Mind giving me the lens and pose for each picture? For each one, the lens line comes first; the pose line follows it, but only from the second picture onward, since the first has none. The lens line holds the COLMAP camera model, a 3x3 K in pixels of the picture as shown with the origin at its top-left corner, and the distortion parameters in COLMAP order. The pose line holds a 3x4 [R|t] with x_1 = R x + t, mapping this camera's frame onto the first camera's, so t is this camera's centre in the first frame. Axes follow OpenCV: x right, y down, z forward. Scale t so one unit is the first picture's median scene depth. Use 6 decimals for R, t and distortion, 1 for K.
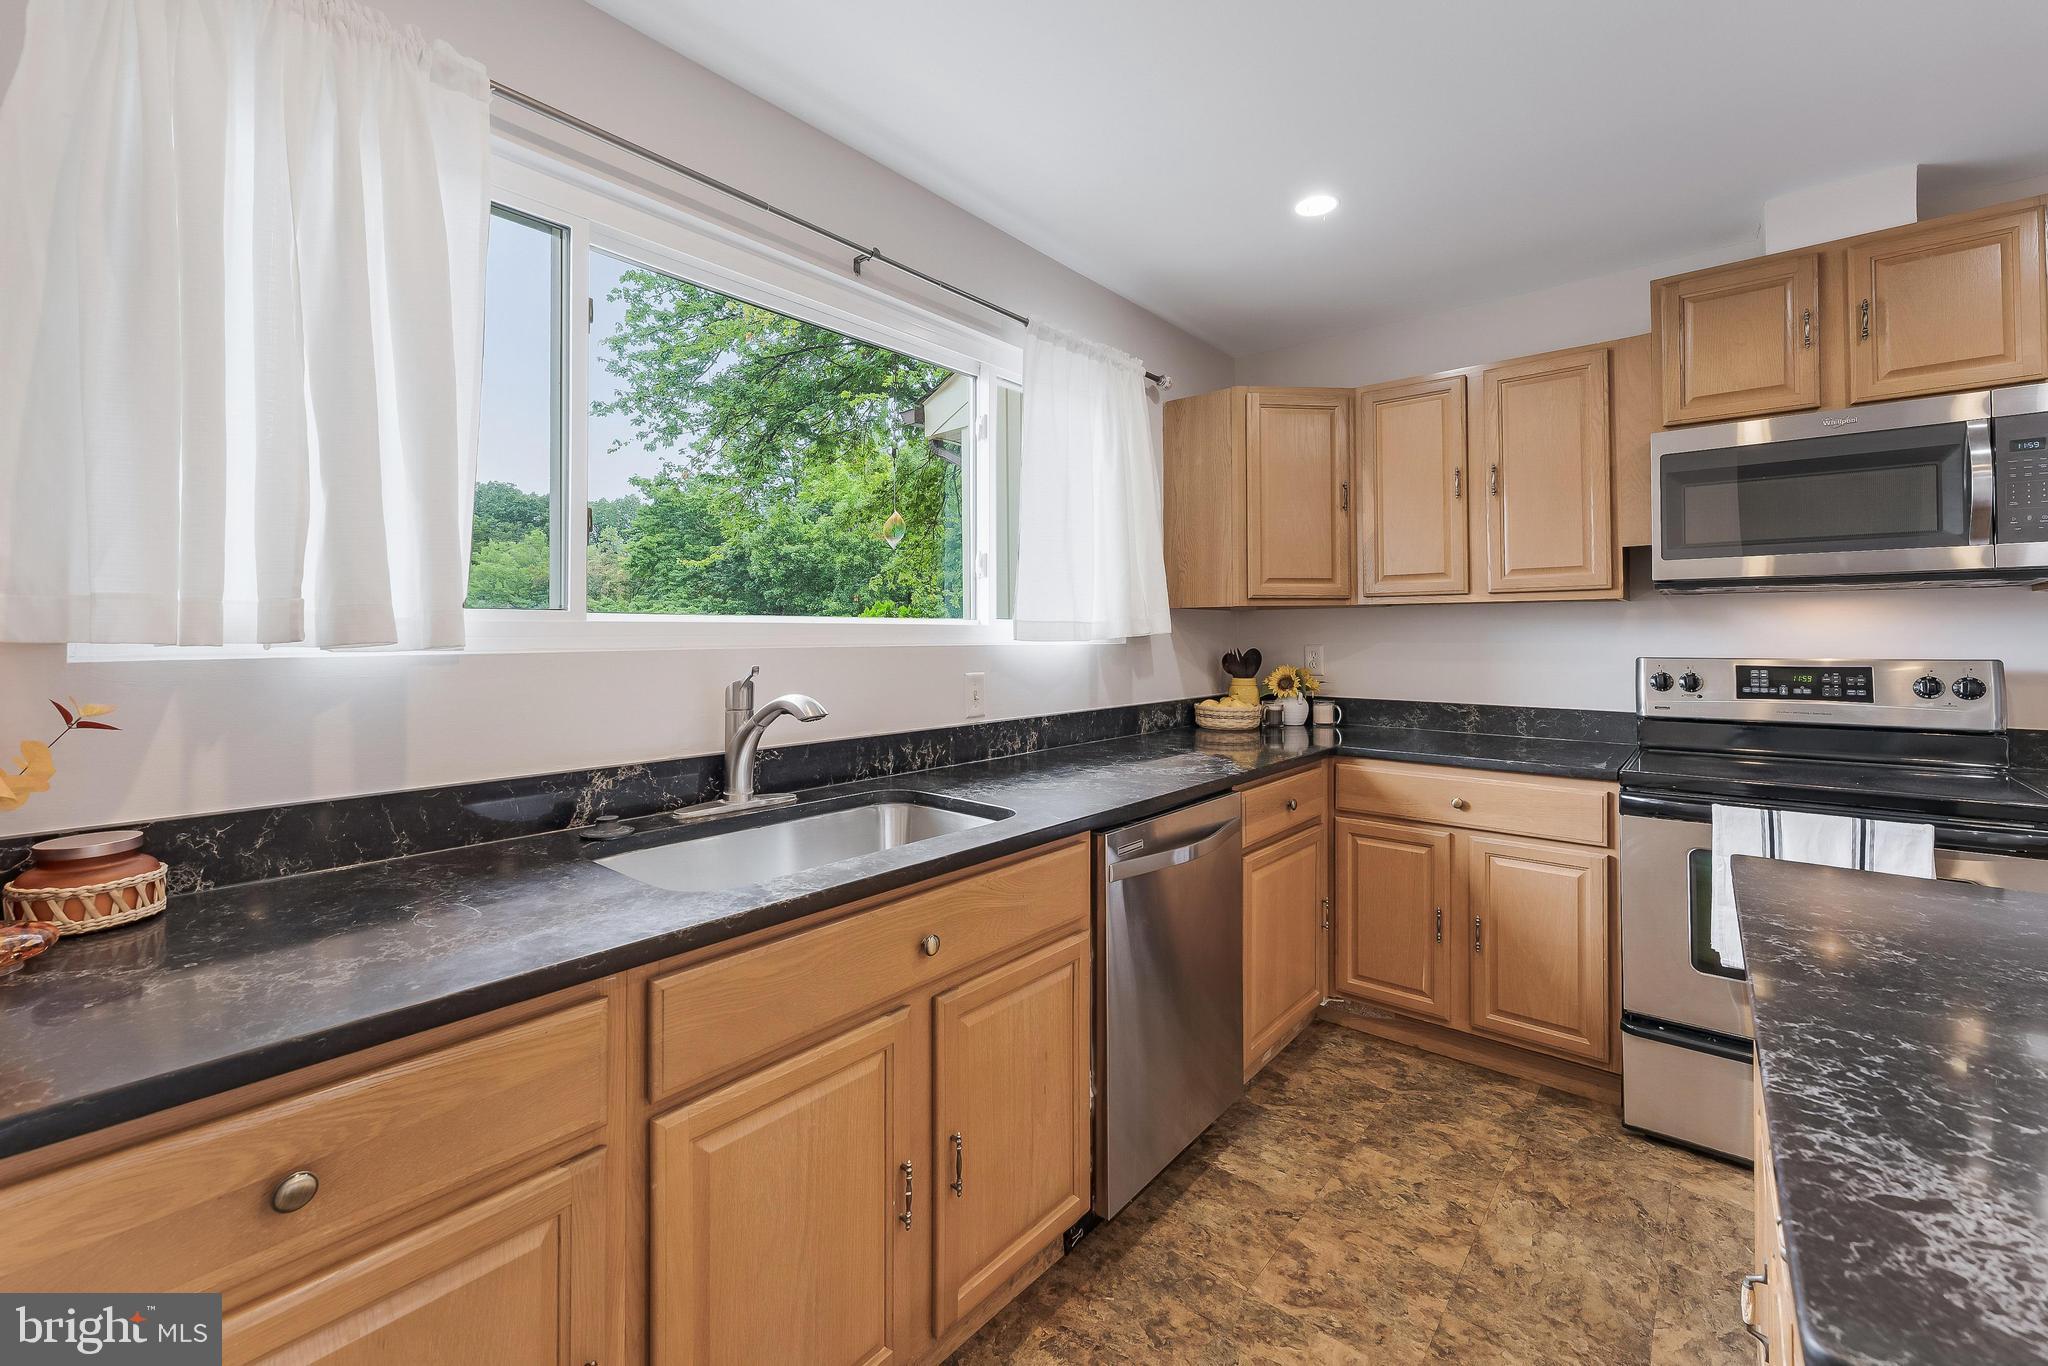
lens RADIAL K [[828.8, 0, 1019.3], [0, 828.8, 625.1], [0, 0, 1]] dist [-0.002392, 0.000064]
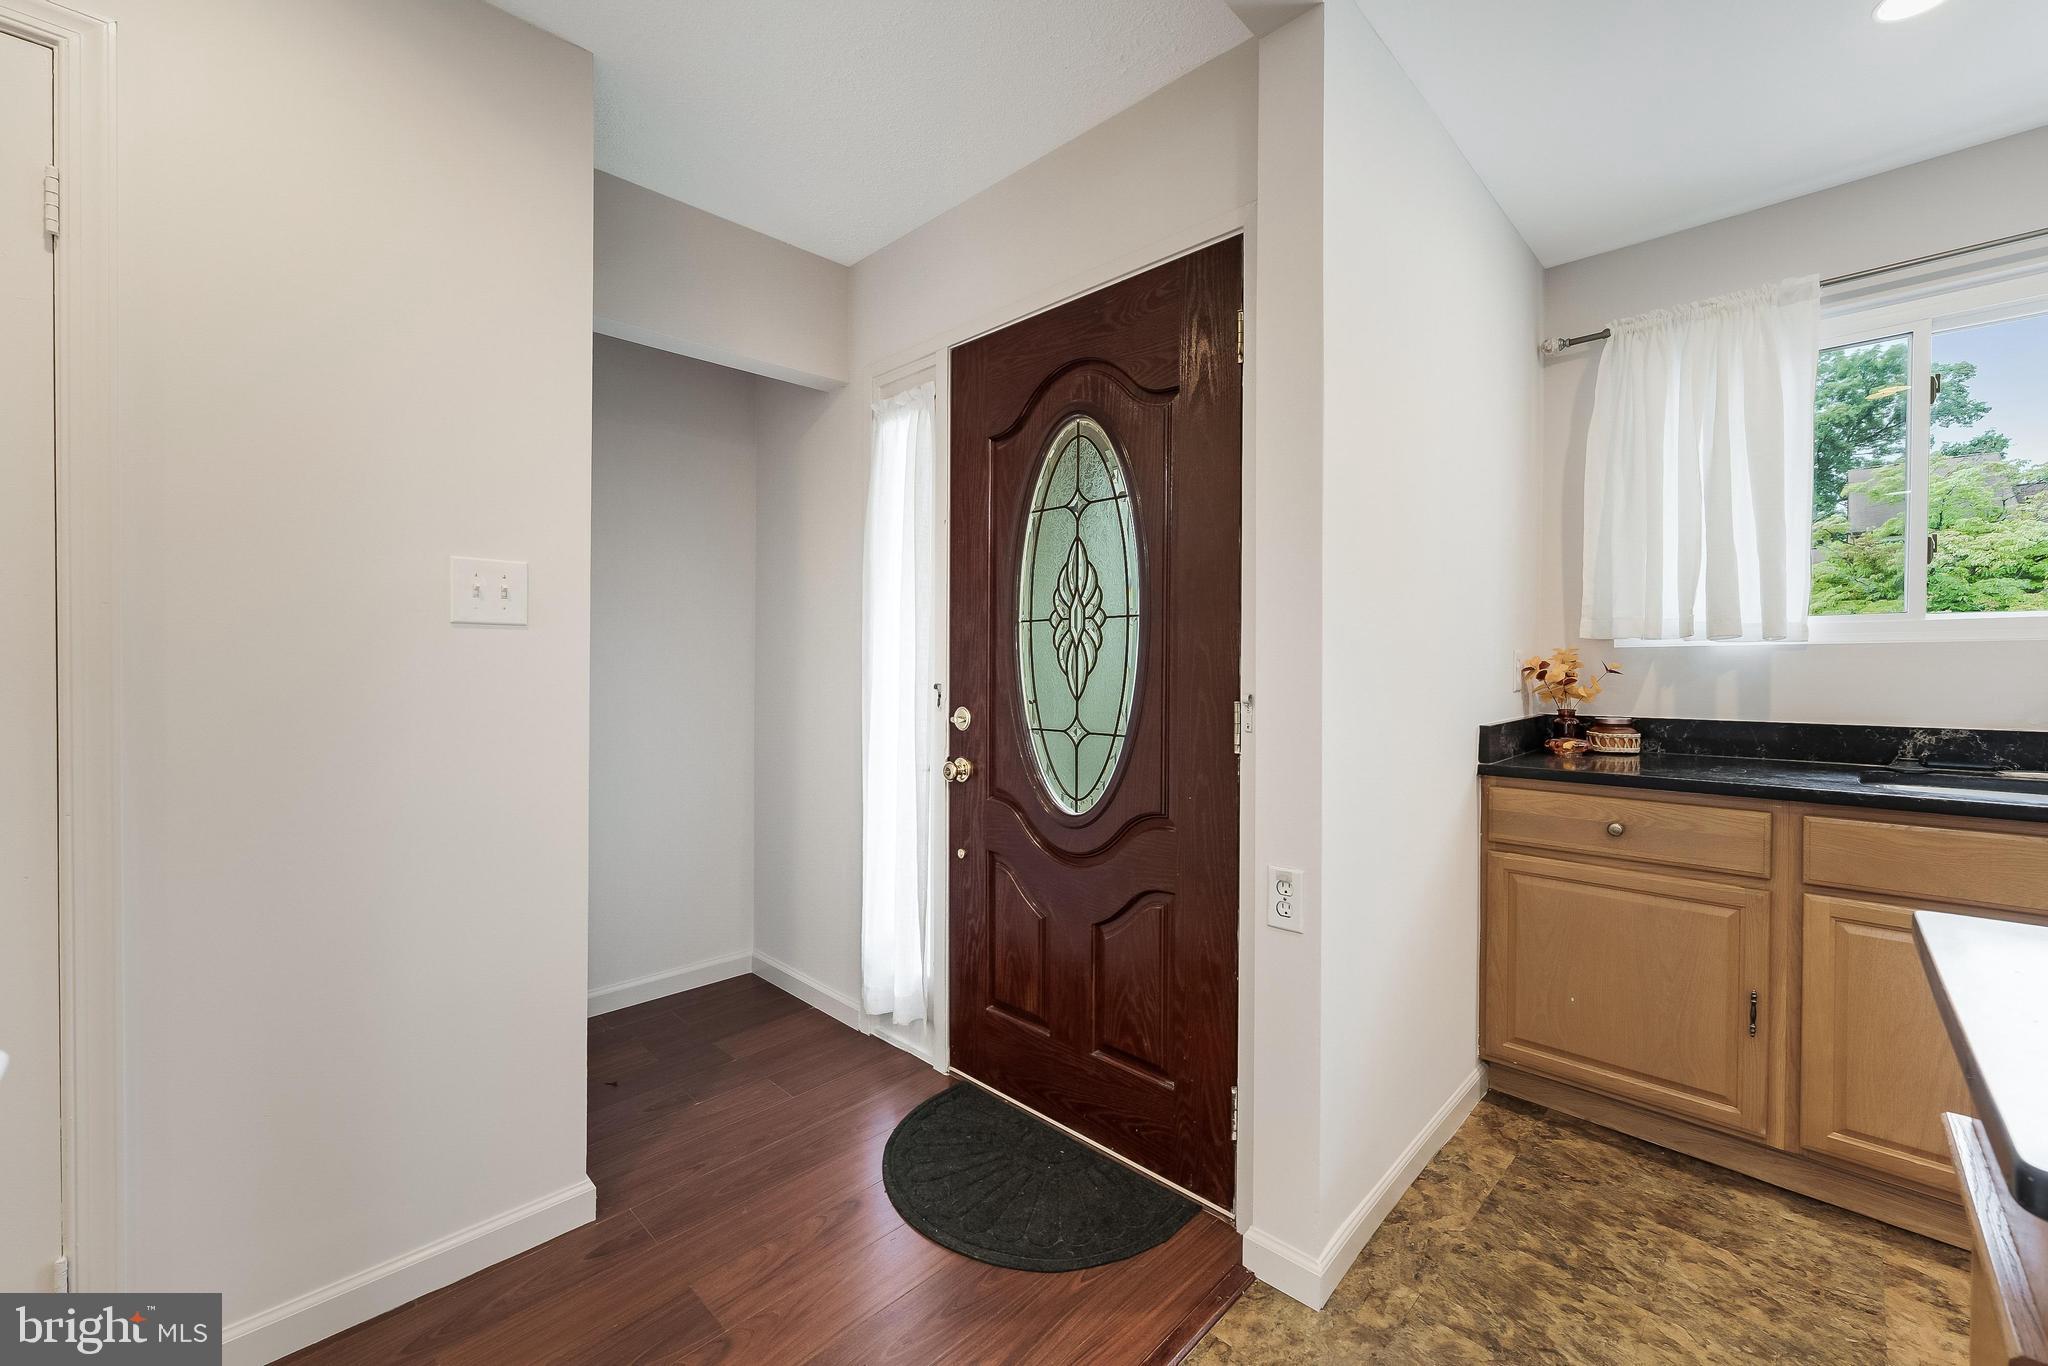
lens RADIAL K [[828.8, 0, 1026.1], [0, 828.8, 671.7], [0, 0, 1]] dist [-0.002392, 0.000064]
pose [[-0.085439, 0.009203, -0.996301, 0.649380], [0.008297, 0.999929, 0.008525, 0.038000], [0.996309, -0.007538, -0.085509, -0.232860]]
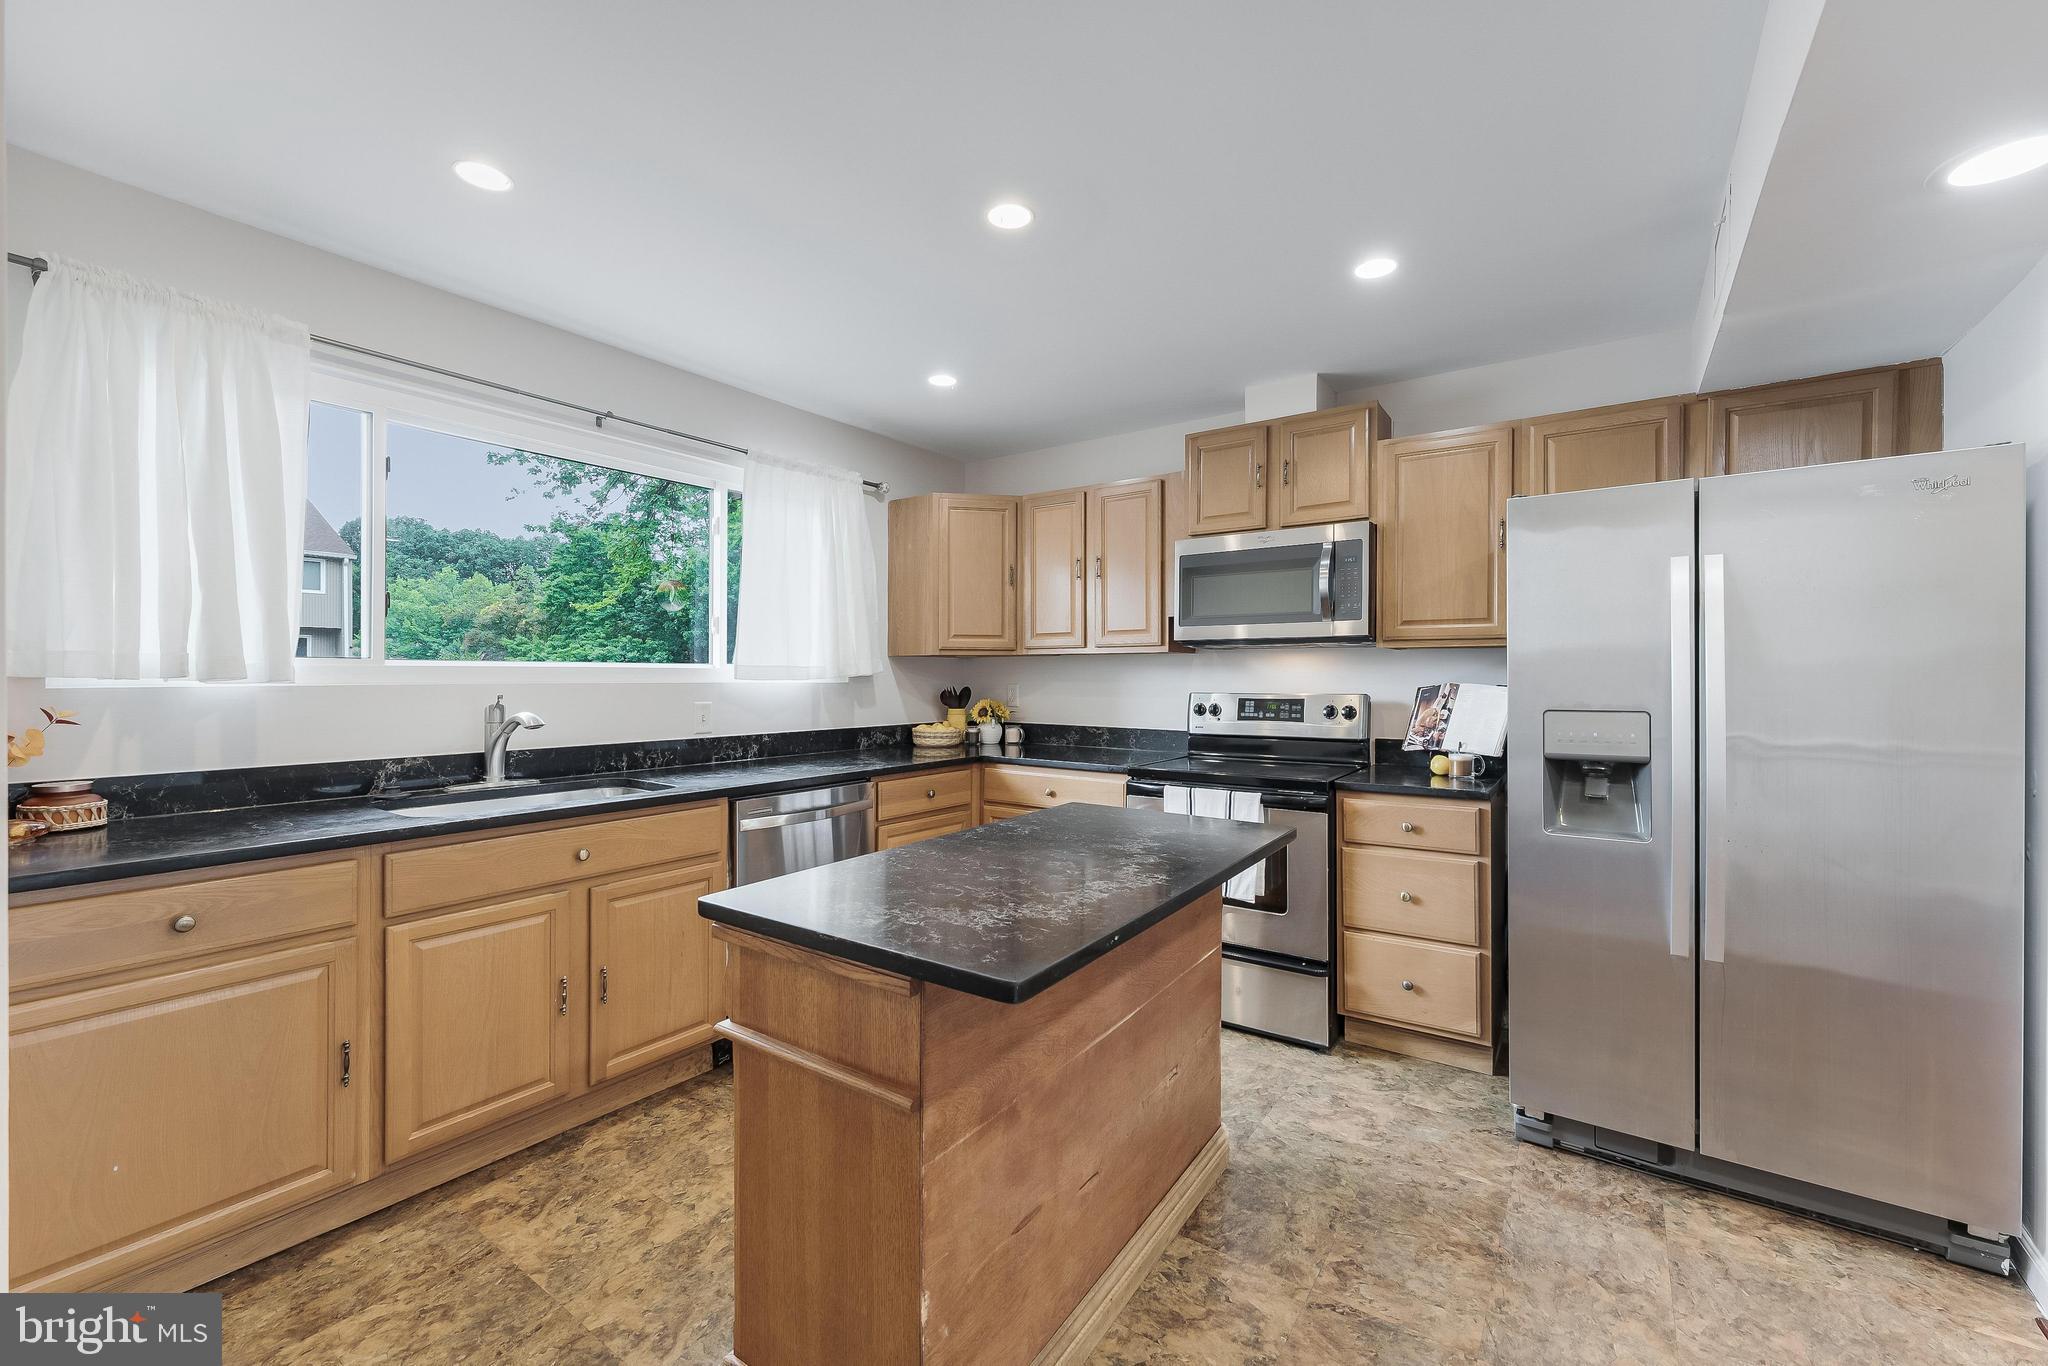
lens RADIAL K [[828.8, 0, 1030.9], [0, 828.8, 672.7], [0, 0, 1]] dist [-0.002392, 0.000064]
pose [[0.996038, 0.003827, 0.088844, 0.383655], [-0.004440, 0.999968, 0.006702, -0.004714], [-0.088816, -0.007070, 0.996023, -0.456802]]
